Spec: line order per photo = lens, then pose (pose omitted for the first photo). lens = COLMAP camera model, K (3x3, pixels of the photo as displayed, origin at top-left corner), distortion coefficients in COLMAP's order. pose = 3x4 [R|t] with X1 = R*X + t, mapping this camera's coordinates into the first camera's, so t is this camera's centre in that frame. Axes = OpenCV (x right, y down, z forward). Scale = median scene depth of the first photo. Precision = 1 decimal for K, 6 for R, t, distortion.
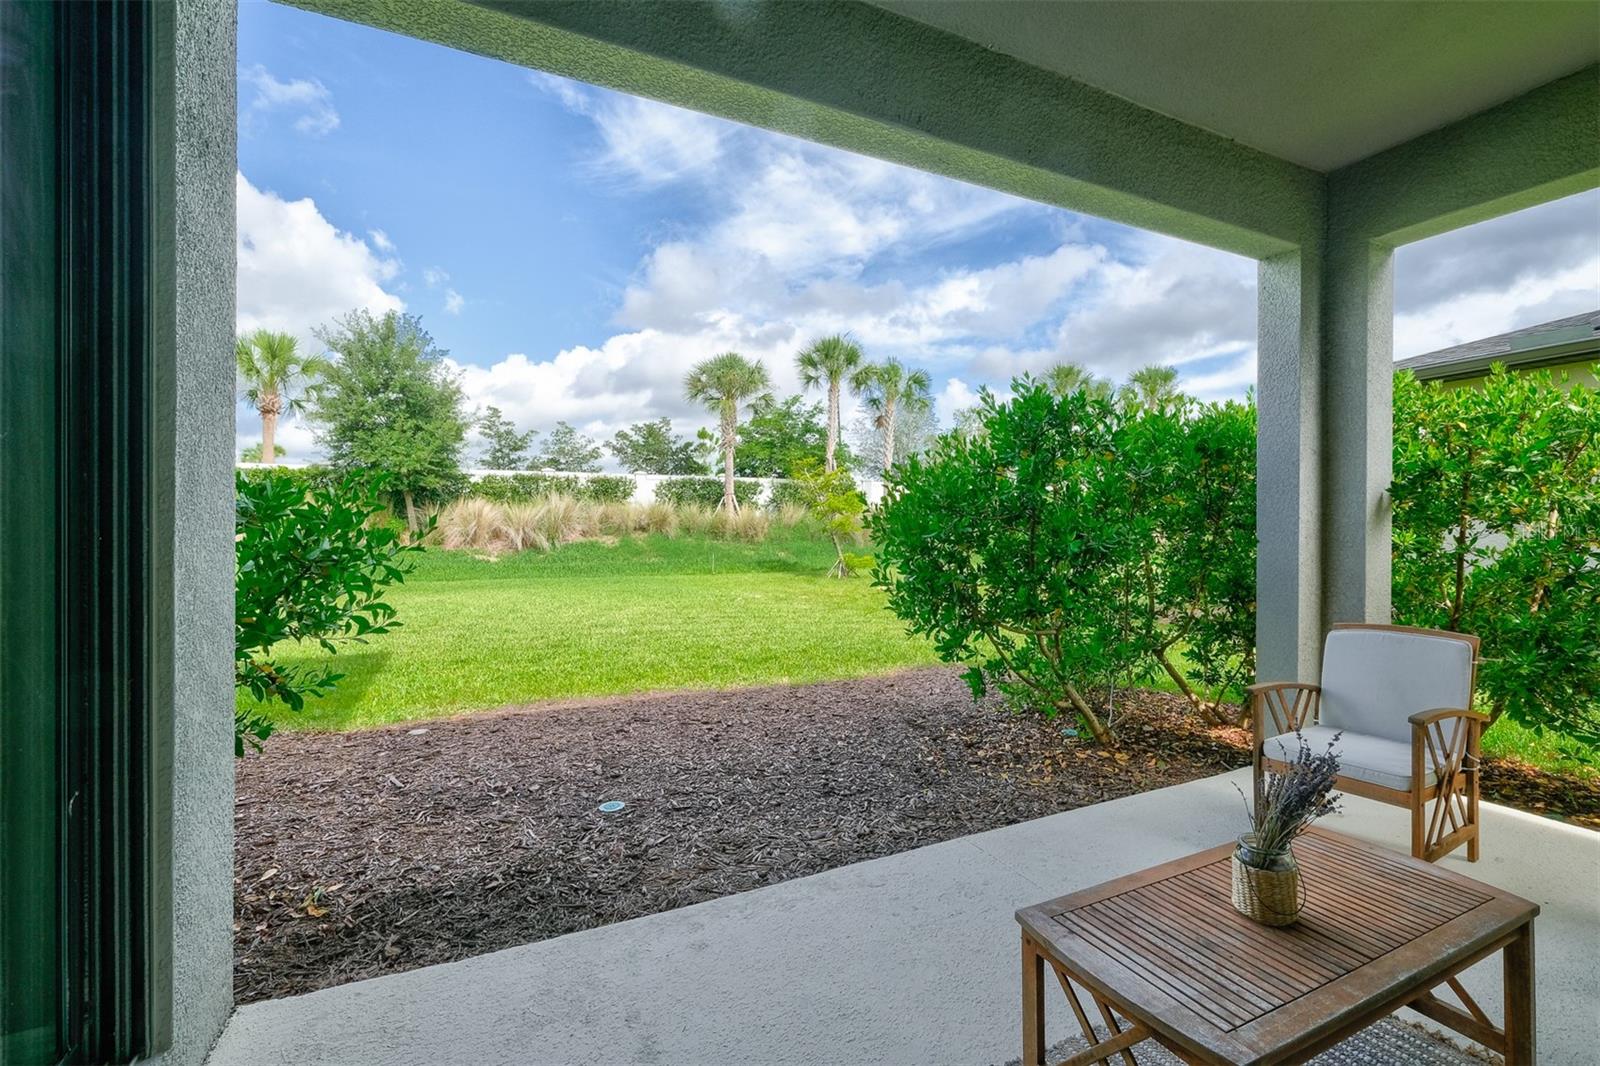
lens RADIAL K [[714.5, 0, 856.5], [0, 714.5, 523.9], [0, 0, 1]] dist [-0.001524, -0.000246]
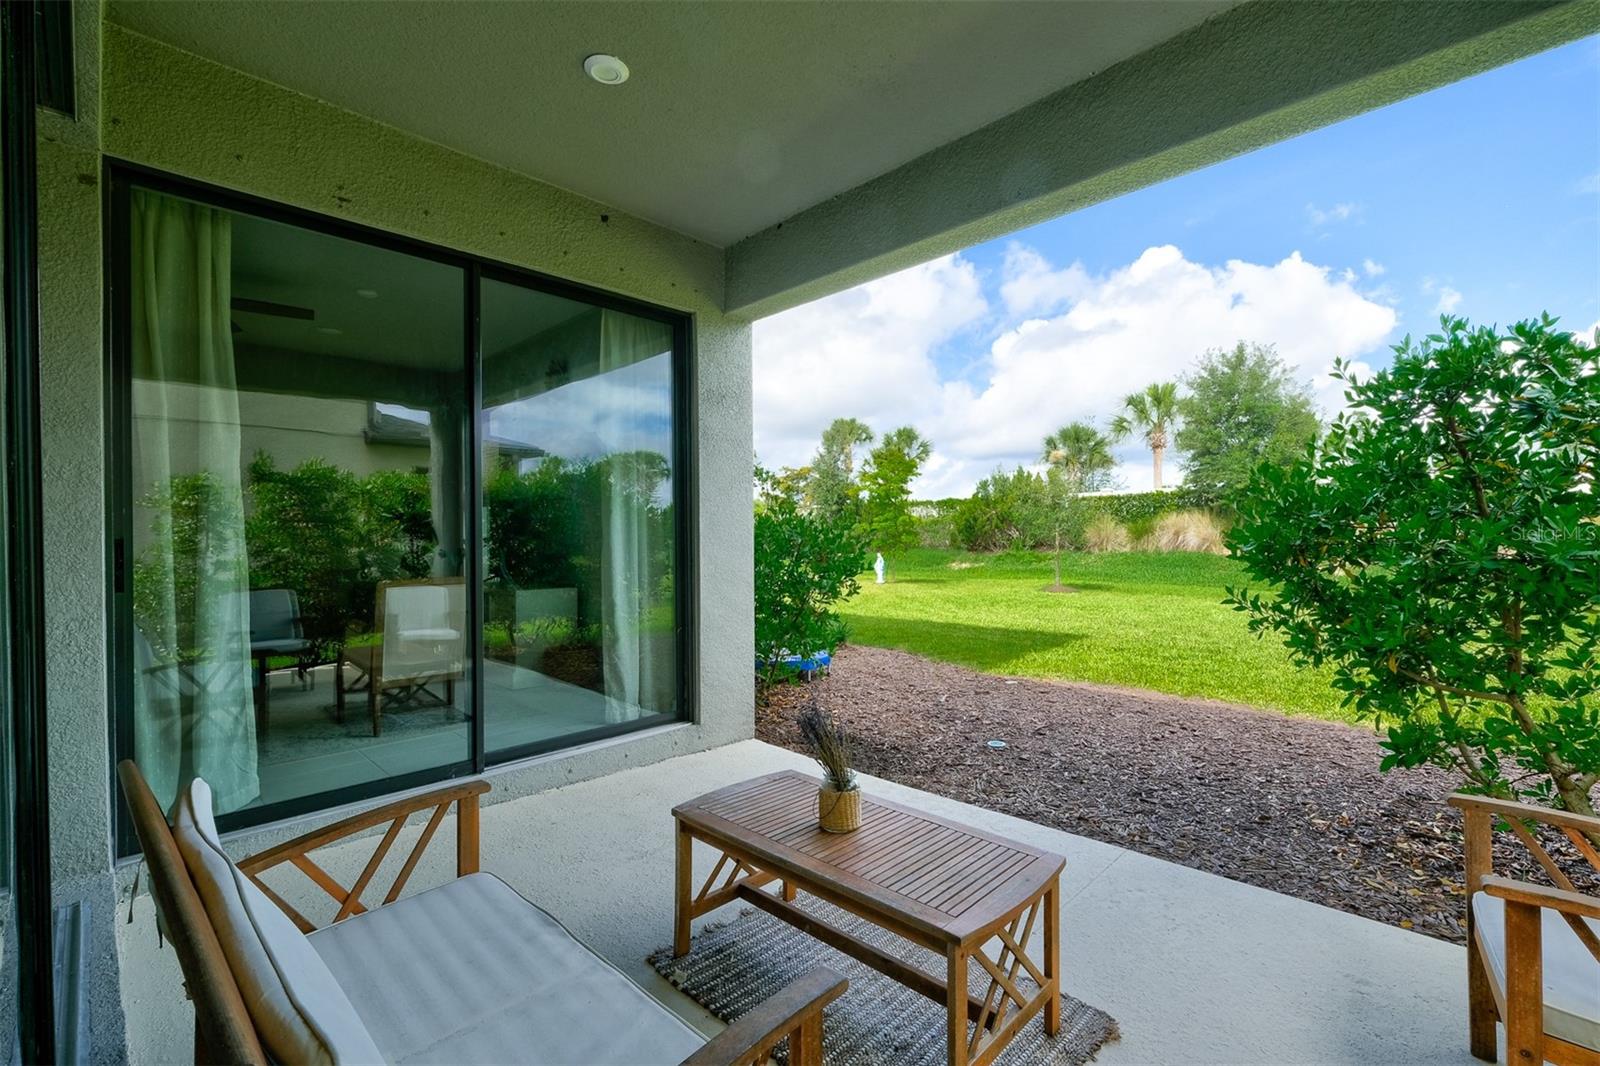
lens RADIAL K [[684.9, 0, 807.9], [0, 684.9, 537.1], [0, 0, 1]] dist [-0.001463, -0.000440]
pose [[0.326152, -0.007693, -0.945286, 0.687403], [0.011346, 0.999927, -0.004223, -0.005059], [0.945249, -0.009348, 0.326216, 0.188612]]
